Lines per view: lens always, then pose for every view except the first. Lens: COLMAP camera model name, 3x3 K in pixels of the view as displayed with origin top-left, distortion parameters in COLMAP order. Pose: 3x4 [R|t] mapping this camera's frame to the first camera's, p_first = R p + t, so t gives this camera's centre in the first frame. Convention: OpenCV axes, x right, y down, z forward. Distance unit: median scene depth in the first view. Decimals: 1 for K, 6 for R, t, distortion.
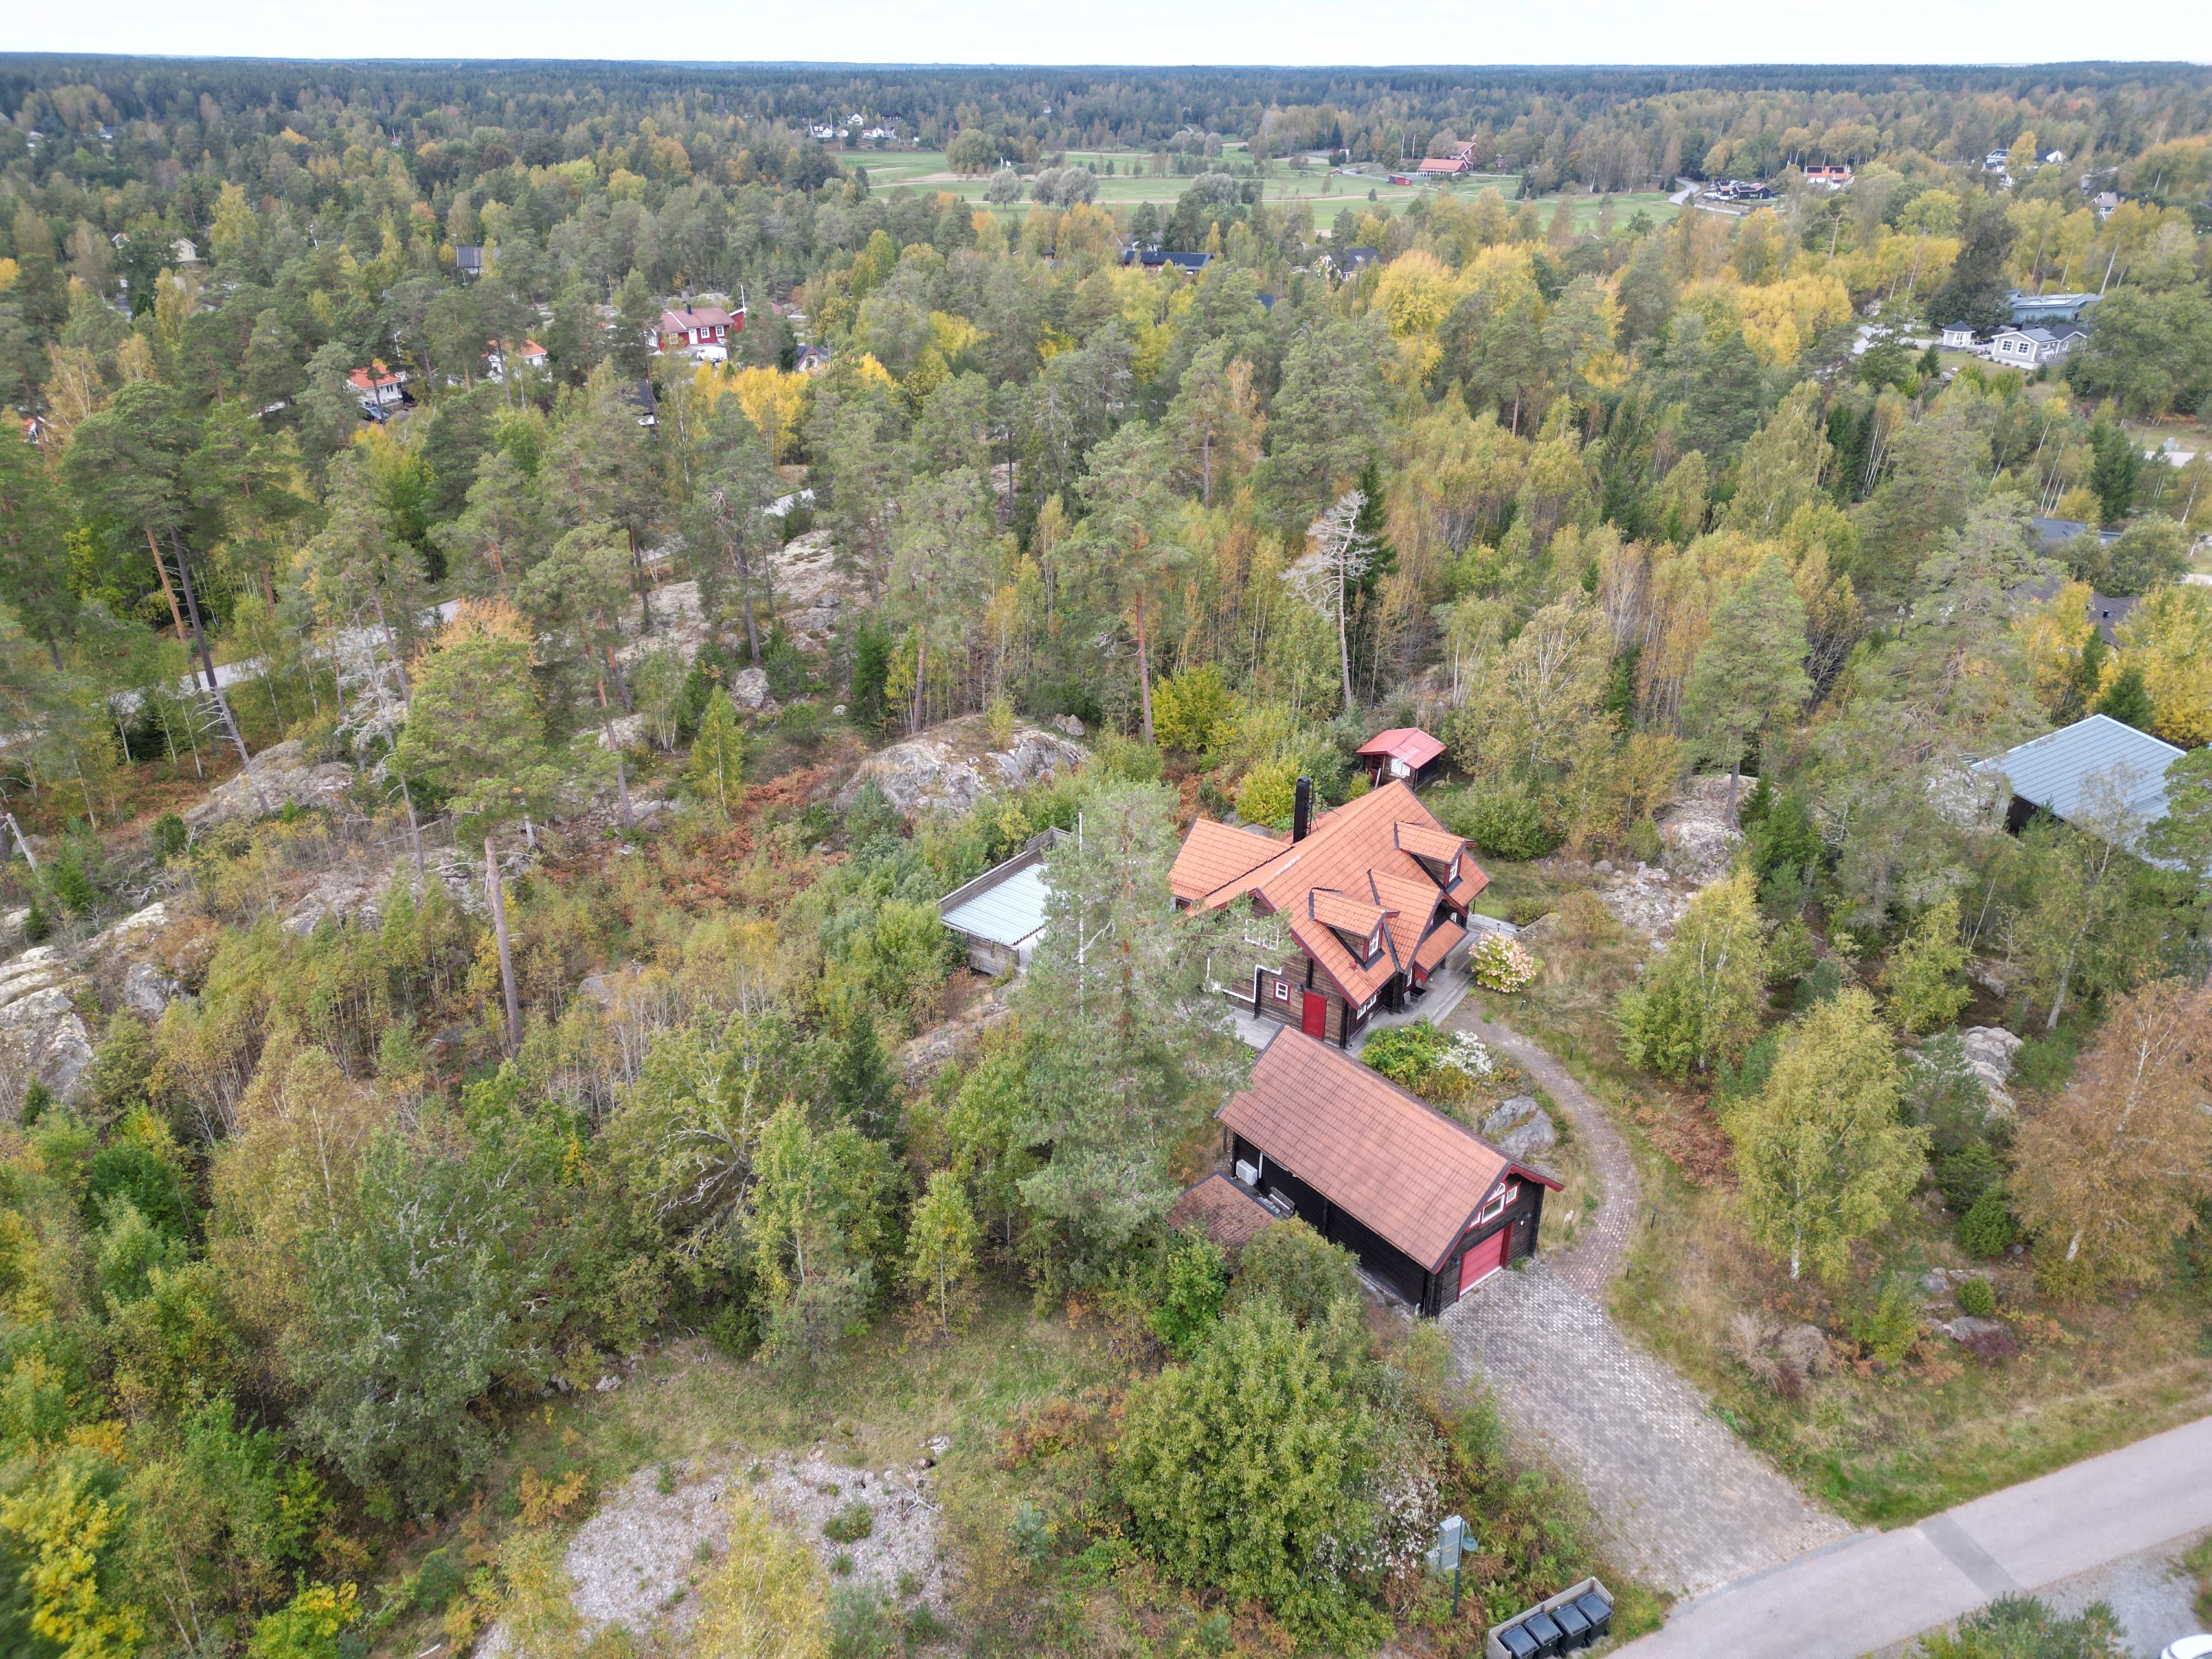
lens RADIAL K [[1521.8, 0, 1143.1], [0, 1521.8, 832.6], [0, 0, 1]] dist [-0.000757, -0.002394]
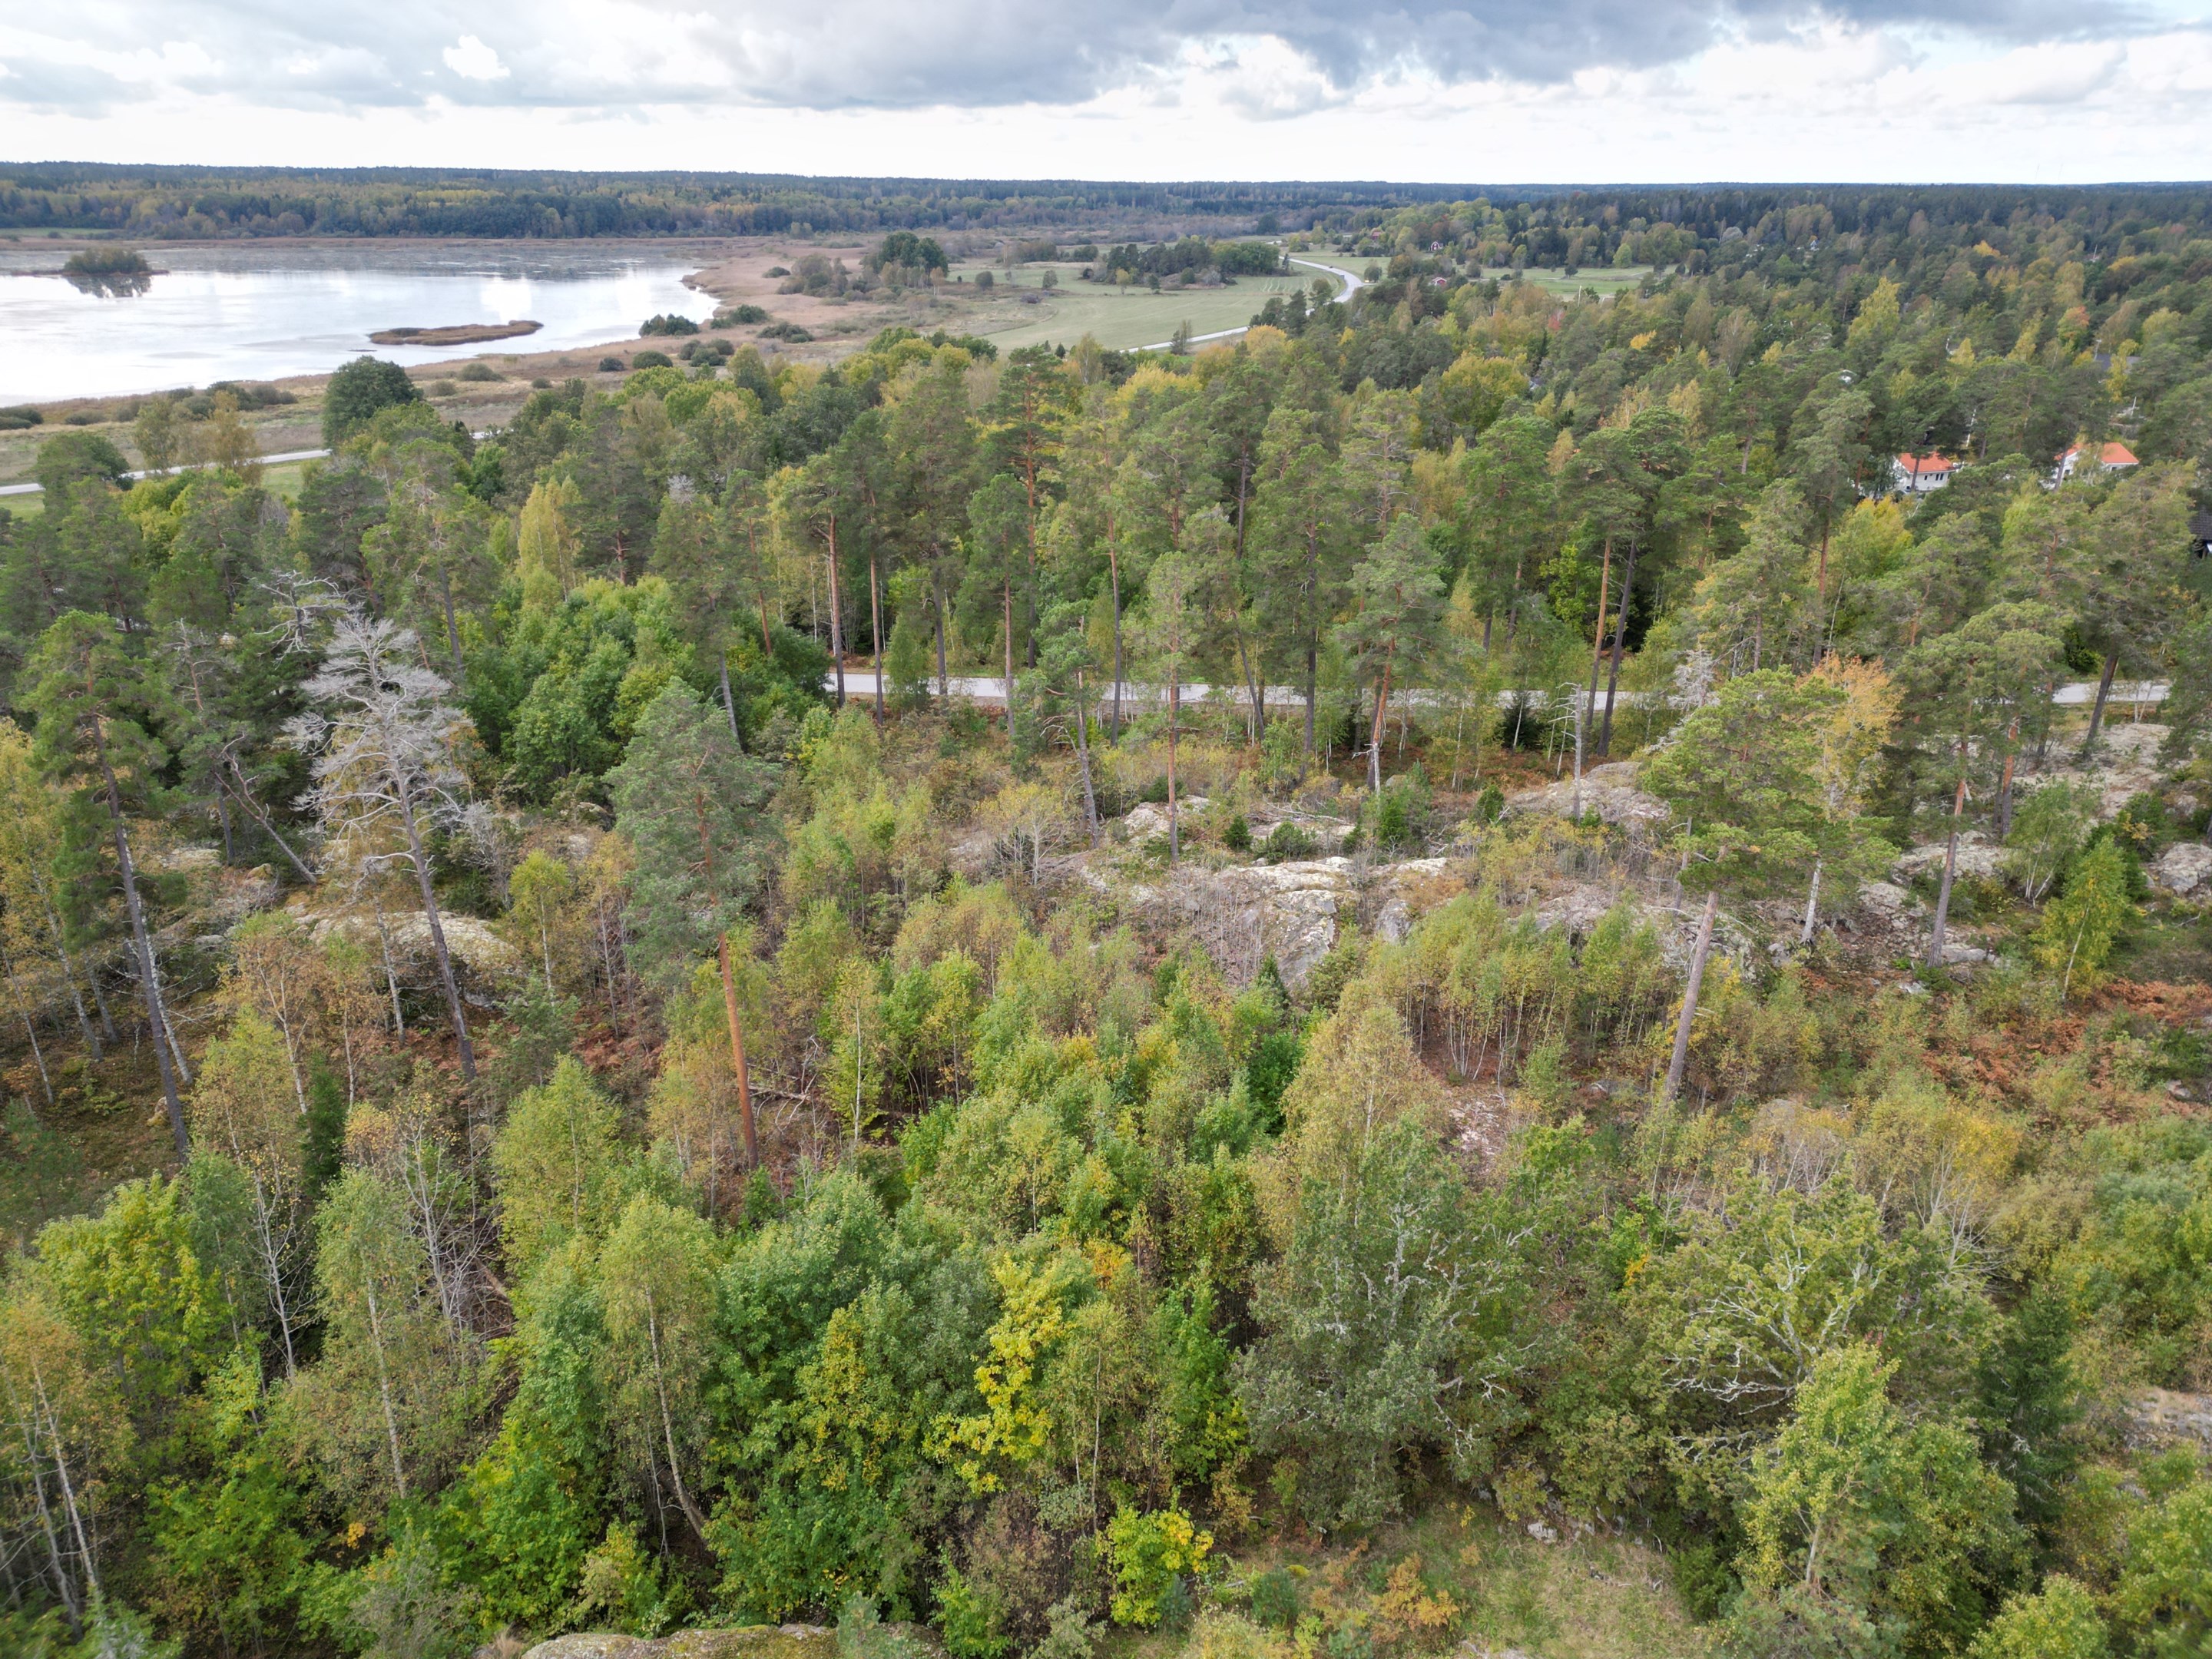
lens RADIAL K [[1530.6, 0, 1106.0], [0, 1530.6, 829.5], [0, 0, 1]] dist [0.066244, -0.060269]
pose [[0.576013, 0.306400, -0.757845, 0.024159], [-0.360477, 0.927292, 0.100922, 0.004949], [0.733666, 0.215053, 0.644582, 0.134160]]
